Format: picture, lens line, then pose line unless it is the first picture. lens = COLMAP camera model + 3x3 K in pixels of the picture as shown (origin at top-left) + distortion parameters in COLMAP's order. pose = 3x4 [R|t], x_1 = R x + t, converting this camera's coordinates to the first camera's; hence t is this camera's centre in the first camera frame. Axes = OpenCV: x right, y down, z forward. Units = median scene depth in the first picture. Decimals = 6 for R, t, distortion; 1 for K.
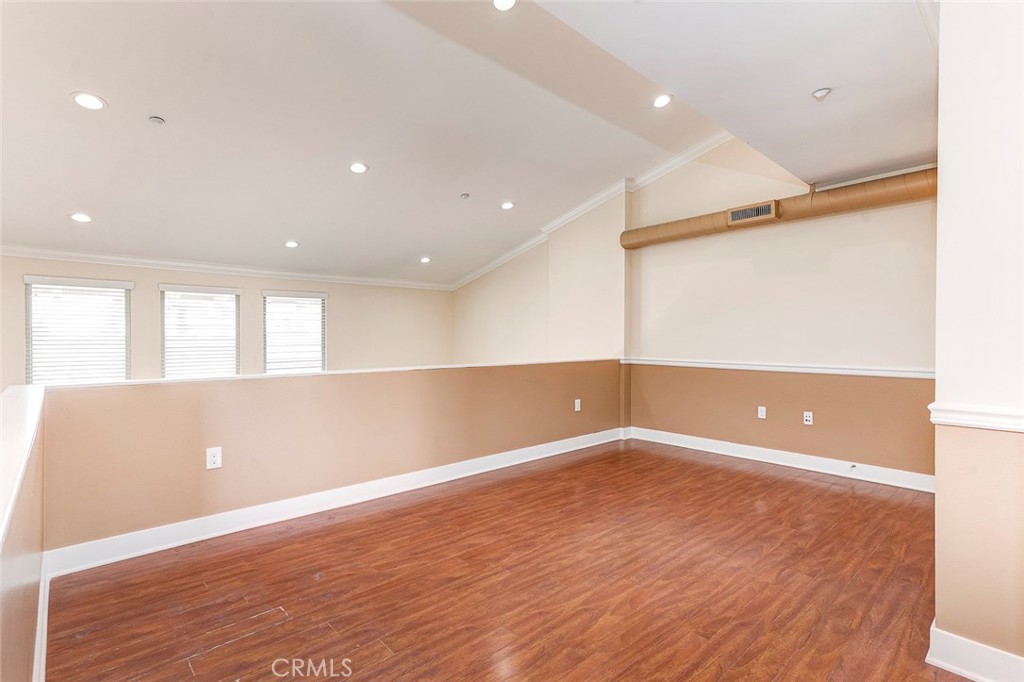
lens RADIAL K [[484.7, 0, 513.0], [0, 484.7, 340.9], [0, 0, 1]] dist [0.014589, -0.000667]
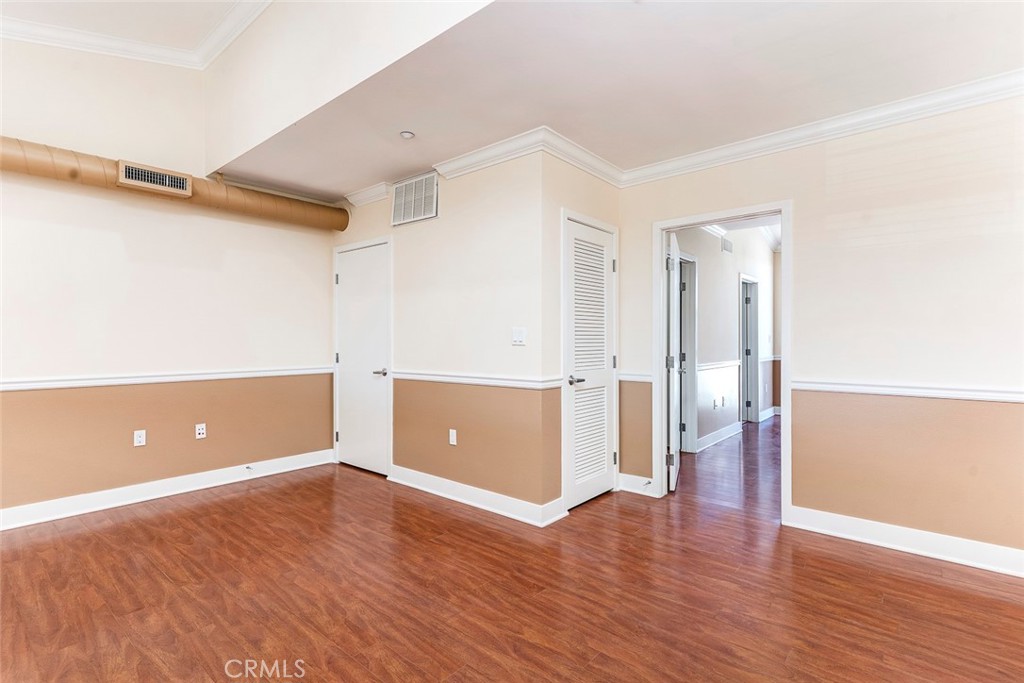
lens RADIAL K [[484.7, 0, 515.7], [0, 484.7, 340.9], [0, 0, 1]] dist [0.014589, -0.000667]
pose [[-0.123587, -0.001203, 0.992333, -0.639104], [0.006333, 0.999978, 0.002001, -0.007742], [-0.992314, 0.006532, -0.123576, 0.978787]]
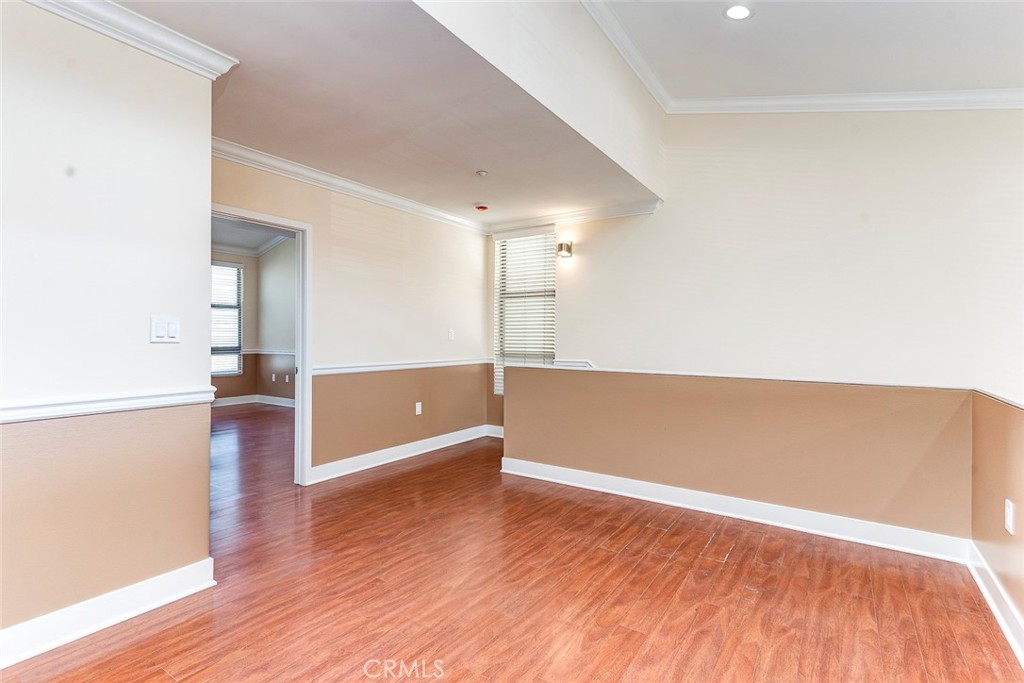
lens RADIAL K [[484.7, 0, 510.1], [0, 484.7, 338.9], [0, 0, 1]] dist [0.014589, -0.000667]
pose [[-0.974444, -0.006519, -0.224537, 0.282180], [-0.008293, 0.999941, 0.006959, -0.011783], [0.224479, 0.008644, -0.974441, 1.834570]]
